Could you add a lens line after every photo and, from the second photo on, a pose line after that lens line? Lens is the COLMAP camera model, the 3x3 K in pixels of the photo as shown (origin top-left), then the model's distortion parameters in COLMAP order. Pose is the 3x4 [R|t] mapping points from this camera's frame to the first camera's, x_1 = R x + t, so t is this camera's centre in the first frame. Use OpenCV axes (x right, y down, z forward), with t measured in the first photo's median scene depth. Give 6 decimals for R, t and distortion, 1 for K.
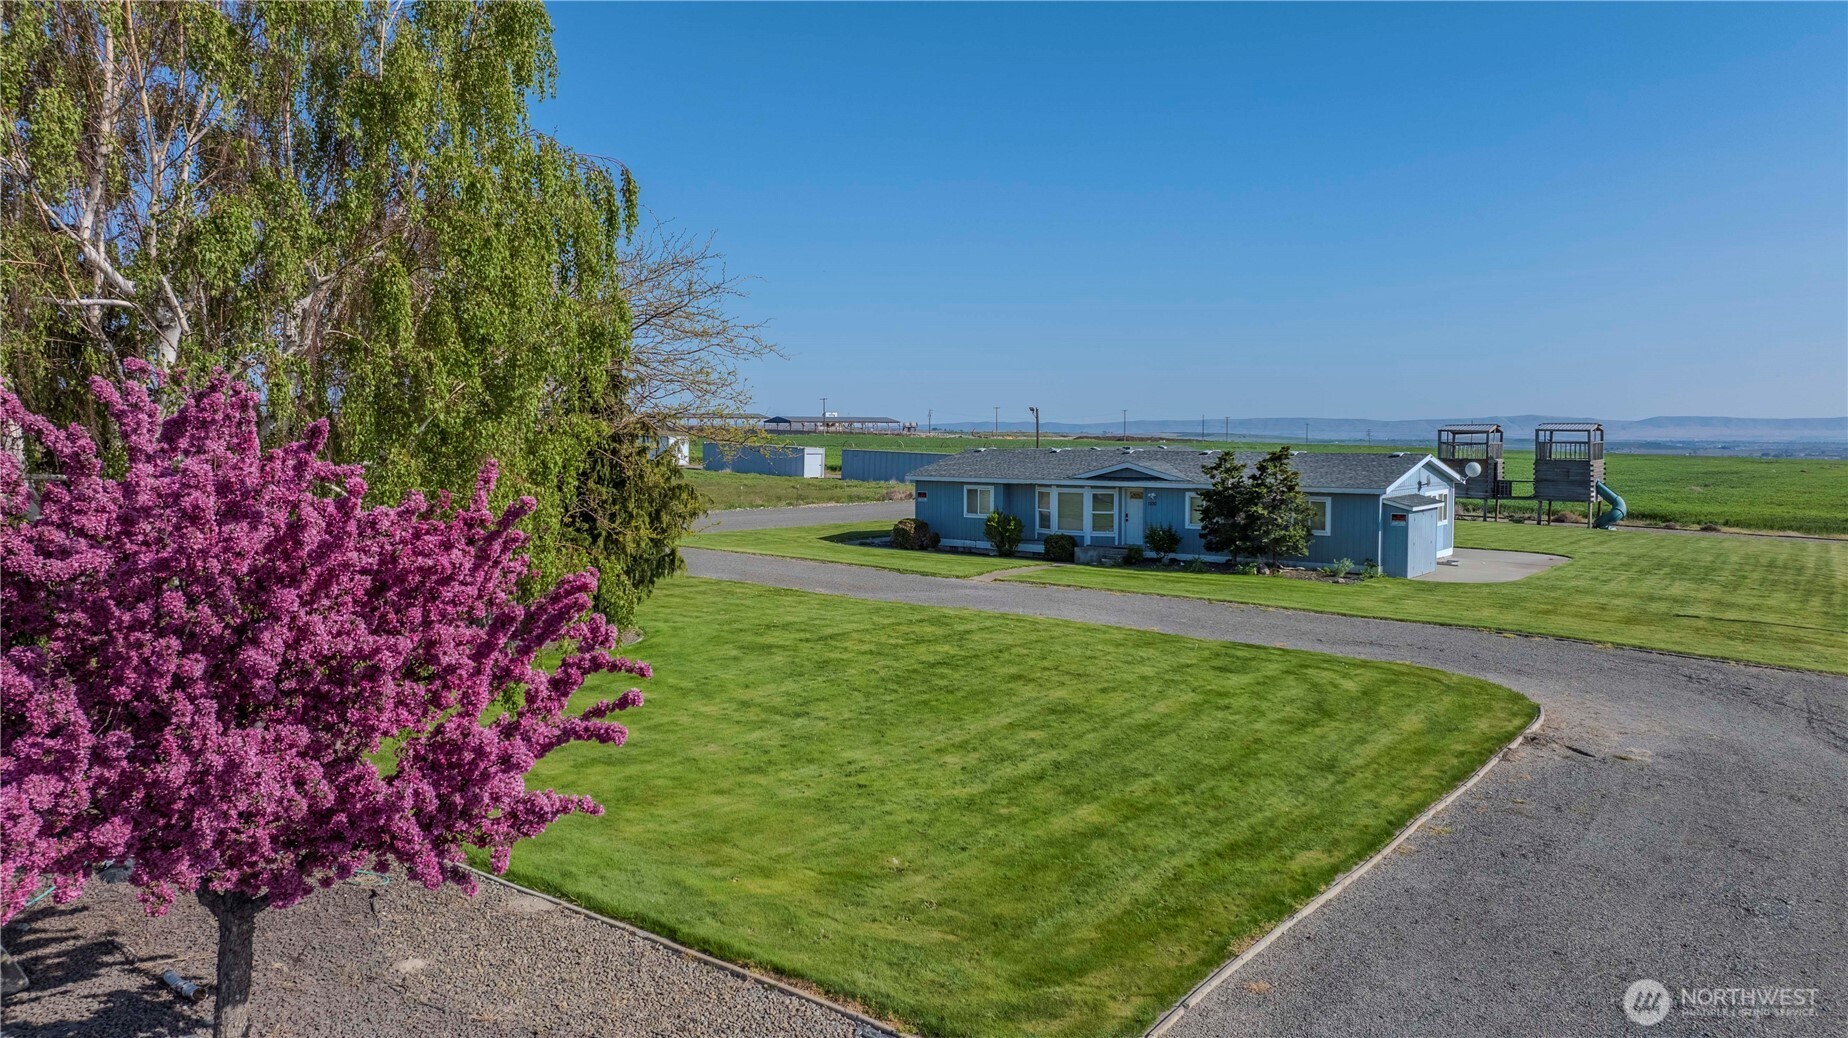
lens RADIAL K [[1295.6, 0, 915.1], [0, 1295.6, 521.2], [0, 0, 1]] dist [-0.015946, 0.000623]
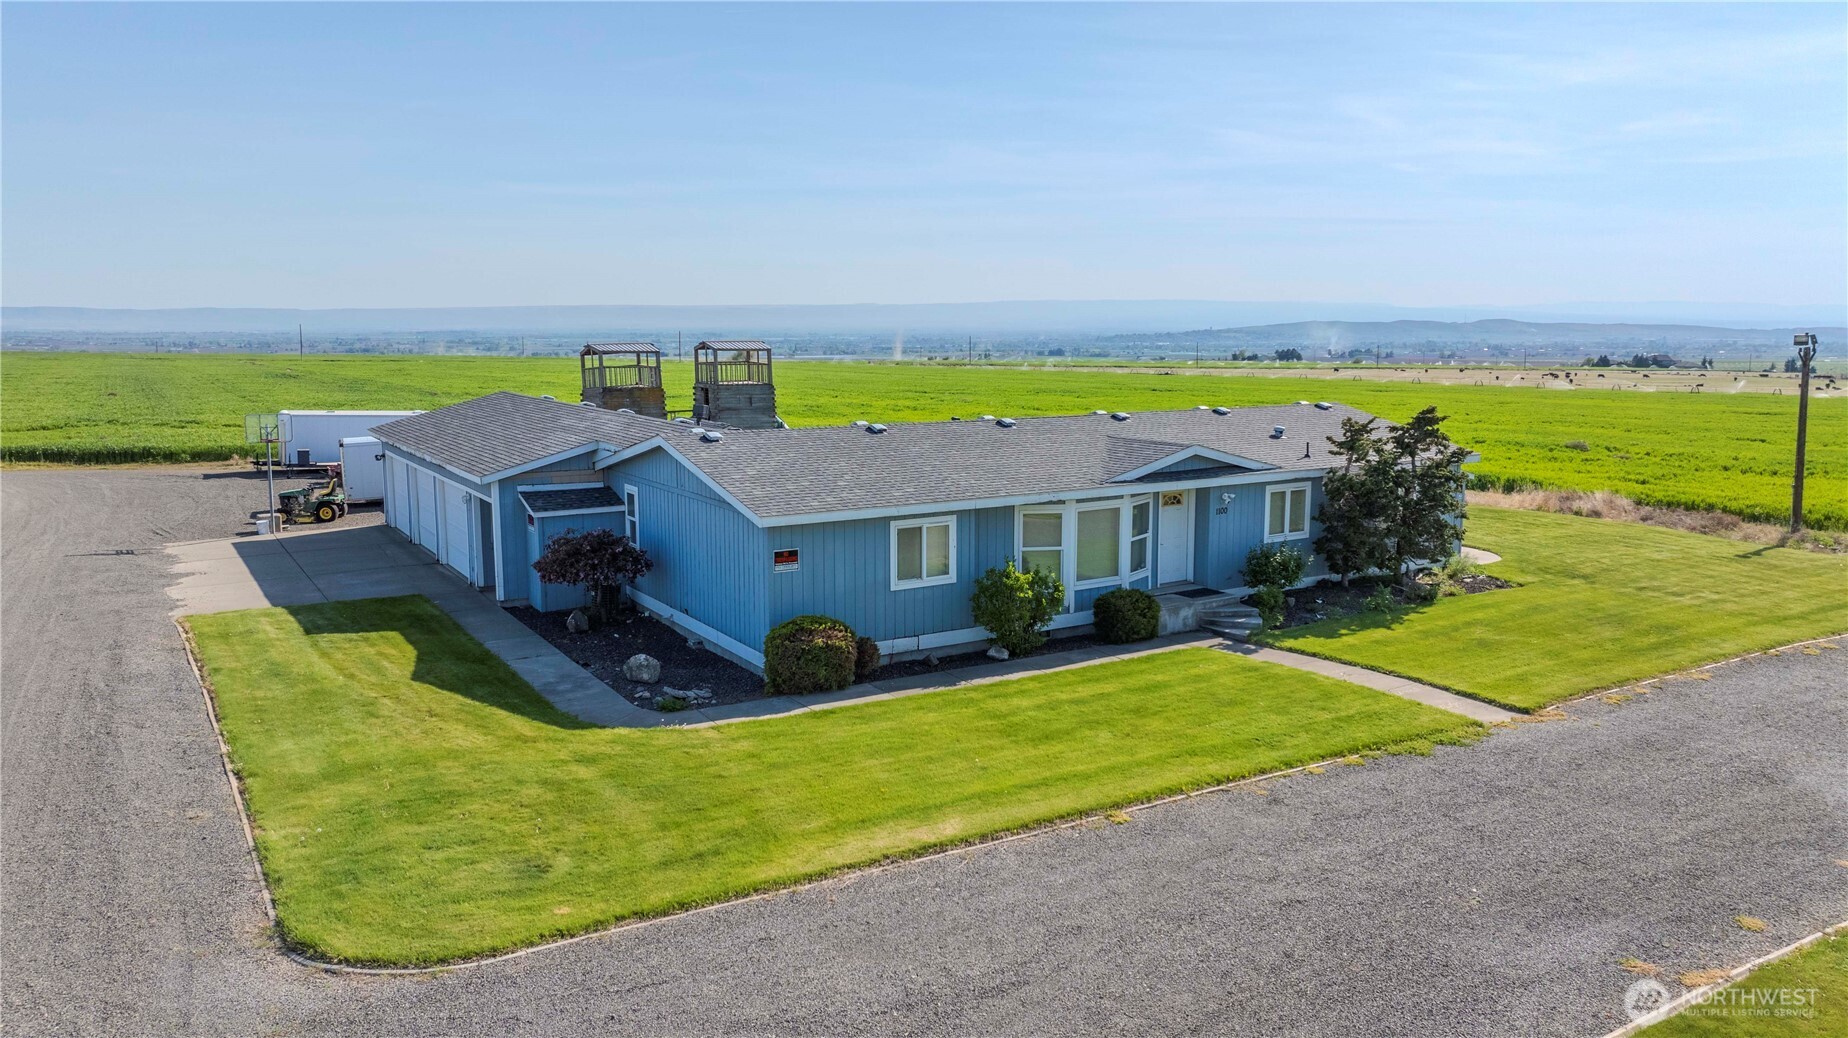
lens RADIAL K [[1317.3, 0, 910.5], [0, 1317.3, 517.9], [0, 0, 1]] dist [-0.010897, -0.002886]
pose [[0.364471, -0.136494, 0.921157, -0.416254], [0.064918, 0.990517, 0.121086, -0.091332], [-0.928949, 0.015667, 0.369875, 0.883044]]
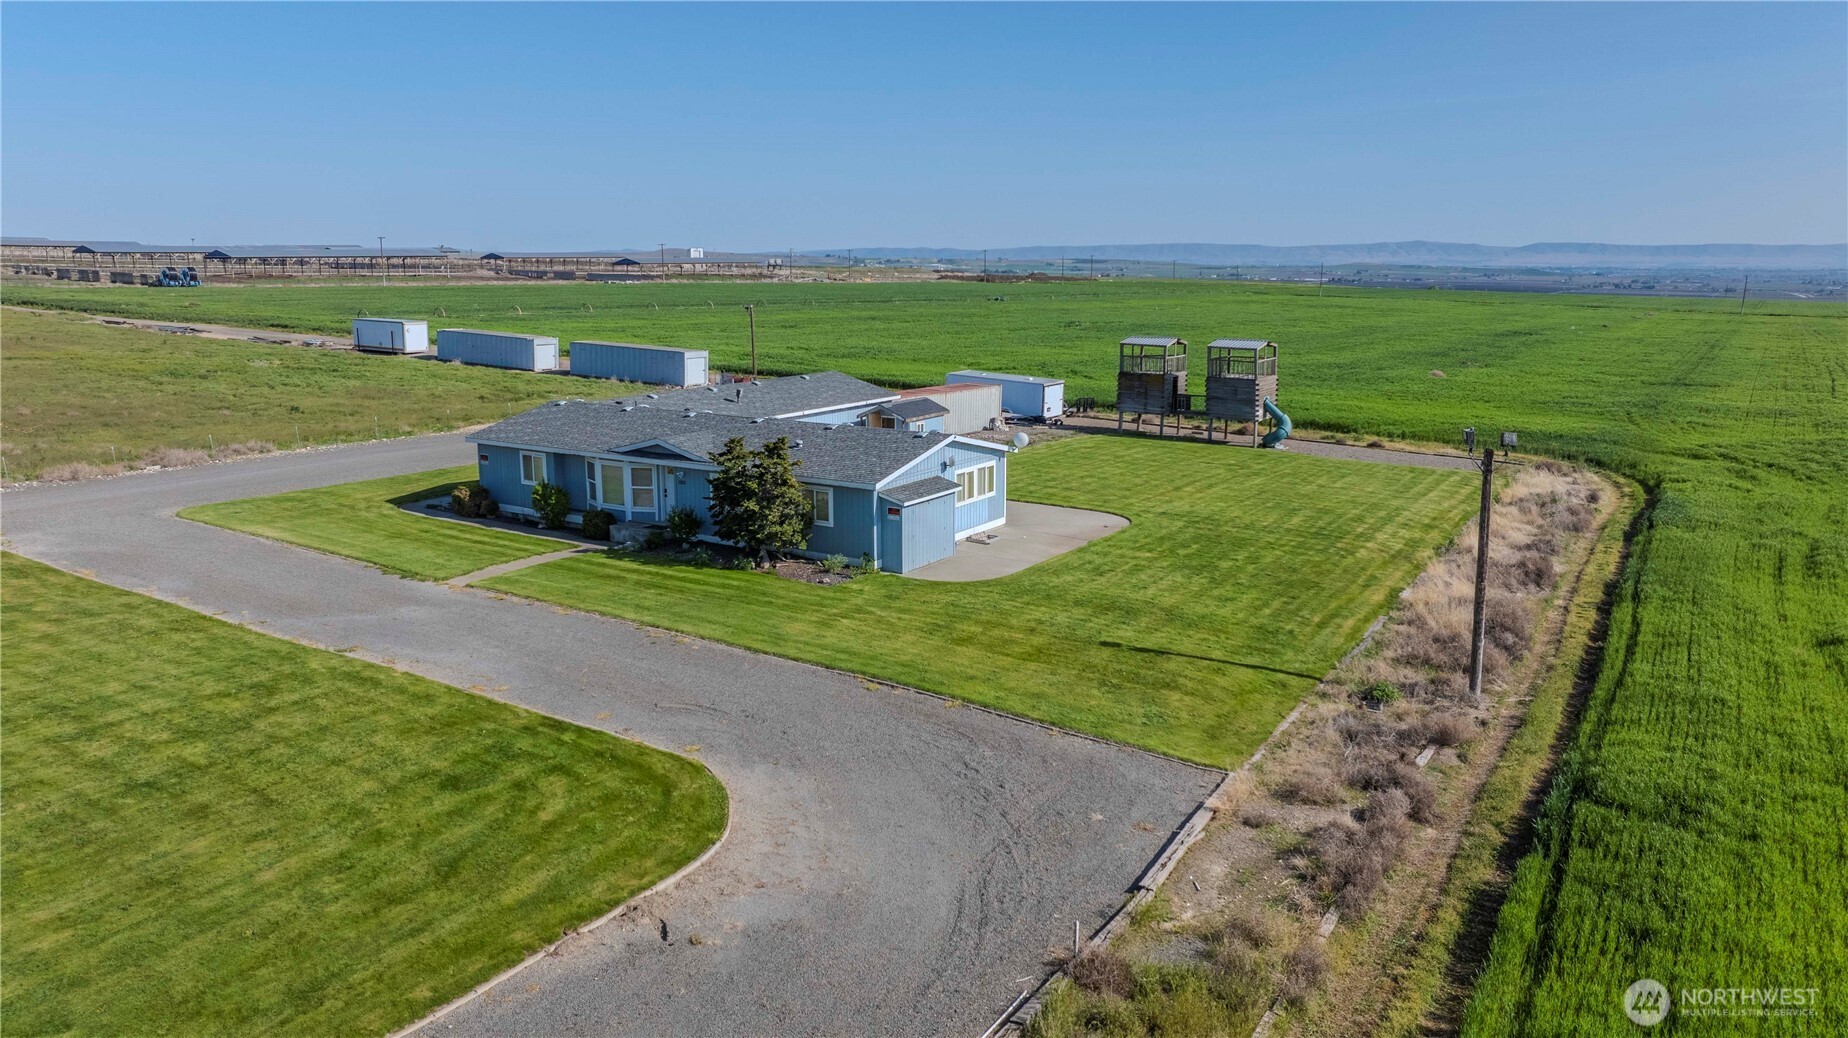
lens RADIAL K [[1295.6, 0, 915.1], [0, 1295.6, 521.2], [0, 0, 1]] dist [-0.015946, 0.000623]
pose [[0.996803, -0.015668, 0.078349, 0.272866], [0.005197, 0.991224, 0.132094, -0.108816], [-0.079731, -0.131265, 0.988136, 0.025192]]
